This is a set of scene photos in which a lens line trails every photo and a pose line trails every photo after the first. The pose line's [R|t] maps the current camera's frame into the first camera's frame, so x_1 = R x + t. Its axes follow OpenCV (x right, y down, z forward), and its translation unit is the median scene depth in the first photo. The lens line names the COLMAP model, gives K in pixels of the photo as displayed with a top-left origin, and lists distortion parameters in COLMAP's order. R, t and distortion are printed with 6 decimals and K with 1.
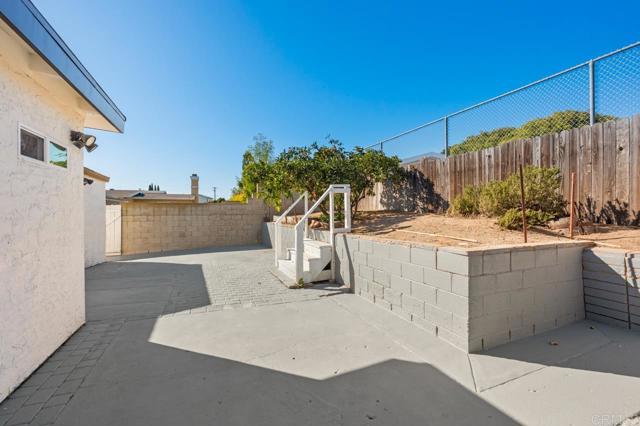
lens RADIAL K [[281.7, 0, 321.1], [0, 281.7, 207.2], [0, 0, 1]] dist [-0.010777, 0.001914]
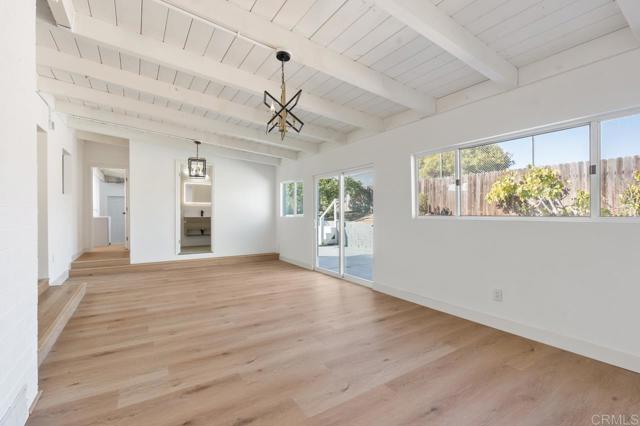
lens RADIAL K [[281.7, 0, 322.2], [0, 281.7, 212.9], [0, 0, 1]] dist [-0.010777, 0.001914]
pose [[0.979321, 0.003727, 0.202278, -0.485657], [-0.005772, 0.999938, 0.009521, 0.007258], [-0.202230, -0.010492, 0.979282, -1.050439]]
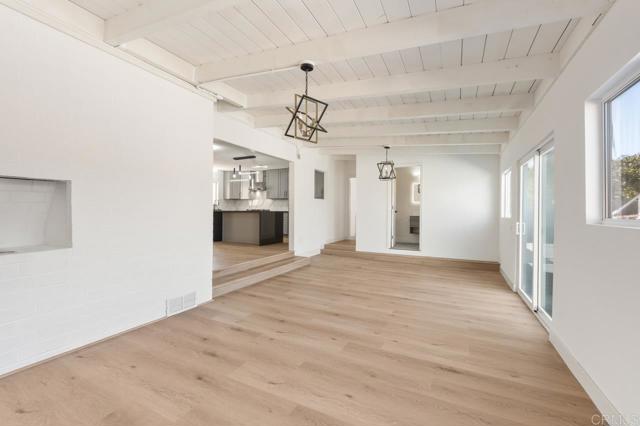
lens RADIAL K [[281.7, 0, 319.8], [0, 281.7, 210.0], [0, 0, 1]] dist [-0.010777, 0.001914]
pose [[0.659451, 0.006910, -0.751716, -0.079408], [-0.003413, 0.999975, 0.006197, 0.007483], [0.751740, -0.001521, 0.659458, -0.906418]]
